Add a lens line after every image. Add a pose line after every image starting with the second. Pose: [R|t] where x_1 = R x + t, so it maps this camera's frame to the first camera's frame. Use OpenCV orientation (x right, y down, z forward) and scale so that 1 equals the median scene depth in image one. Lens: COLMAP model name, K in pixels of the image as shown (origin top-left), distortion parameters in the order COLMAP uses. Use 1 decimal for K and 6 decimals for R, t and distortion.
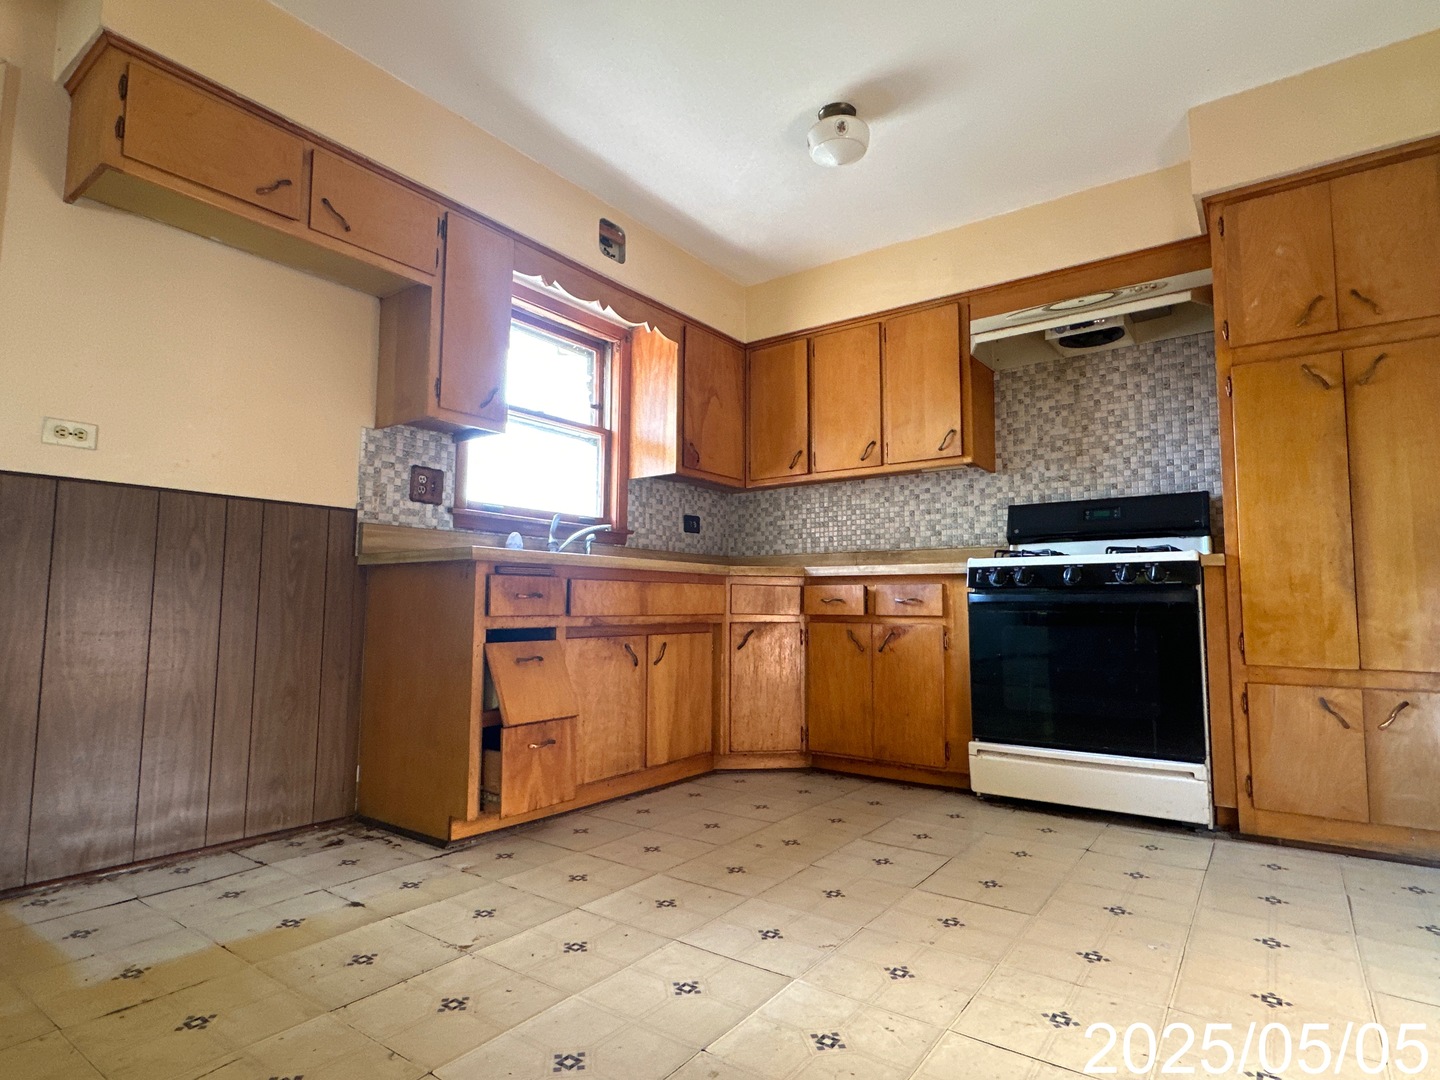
lens RADIAL K [[786.3, 0, 720.0], [0, 786.3, 540.0], [0, 0, 1]] dist [0.002153, -0.000689]
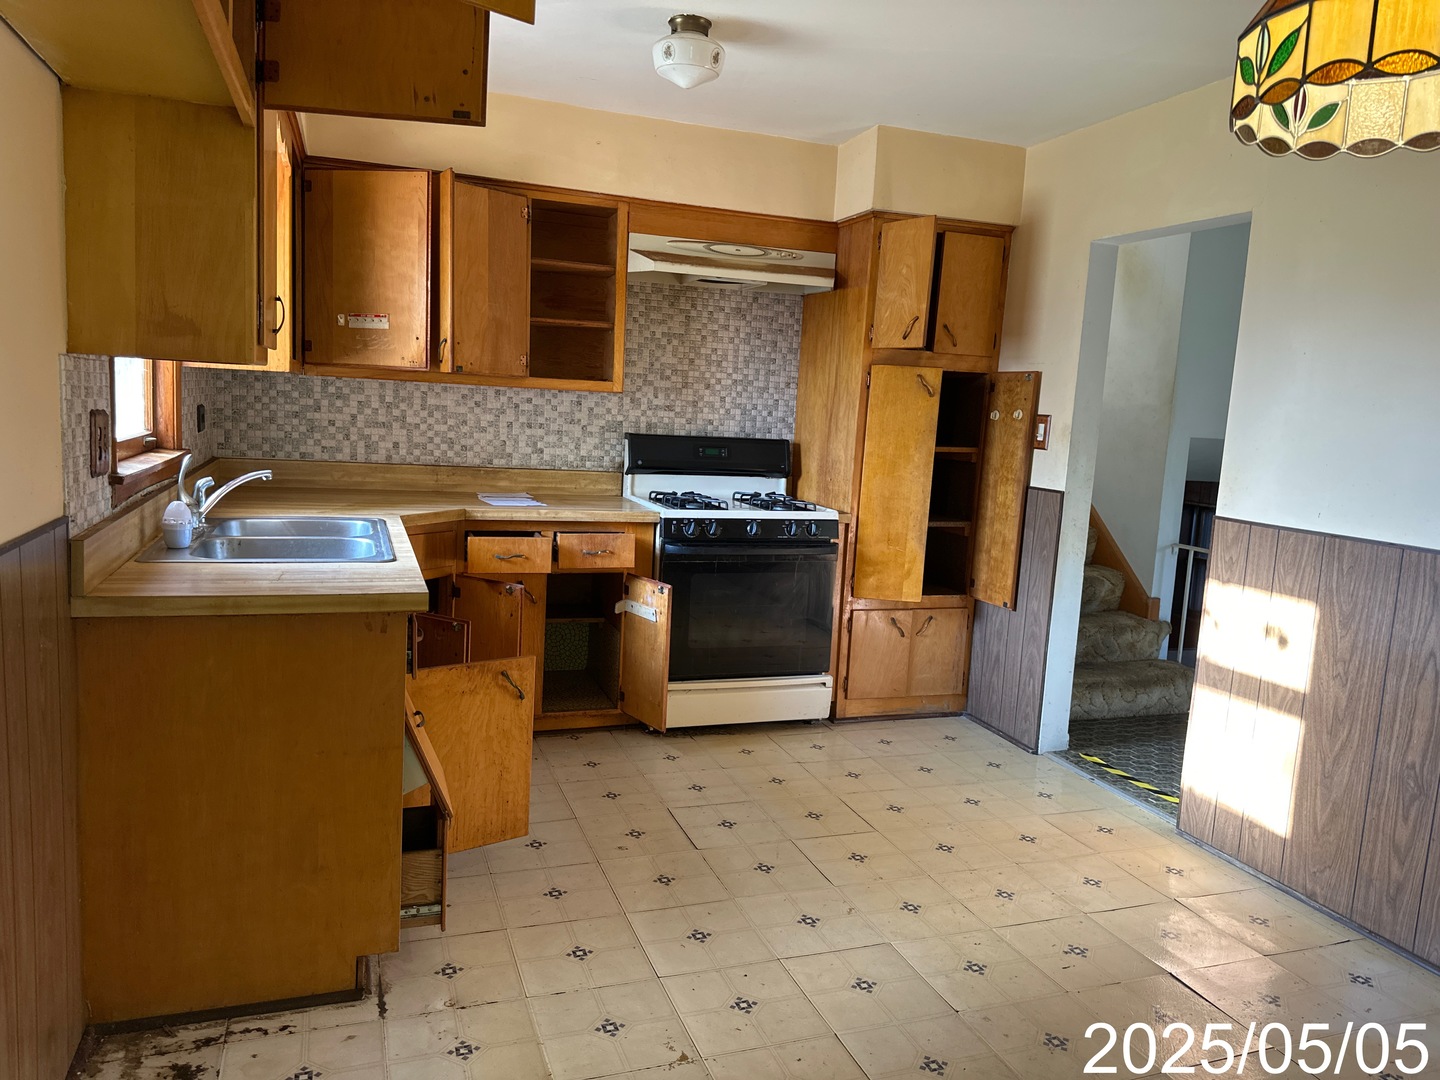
lens RADIAL K [[1019.8, 0, 720.0], [0, 1019.8, 540.0], [0, 0, 1]] dist [0.141101, -0.186823]
pose [[0.556158, -0.086218, 0.826592, -0.647379], [-0.123764, 0.974921, 0.184963, -0.168046], [-0.821809, -0.205171, 0.531540, 0.211094]]
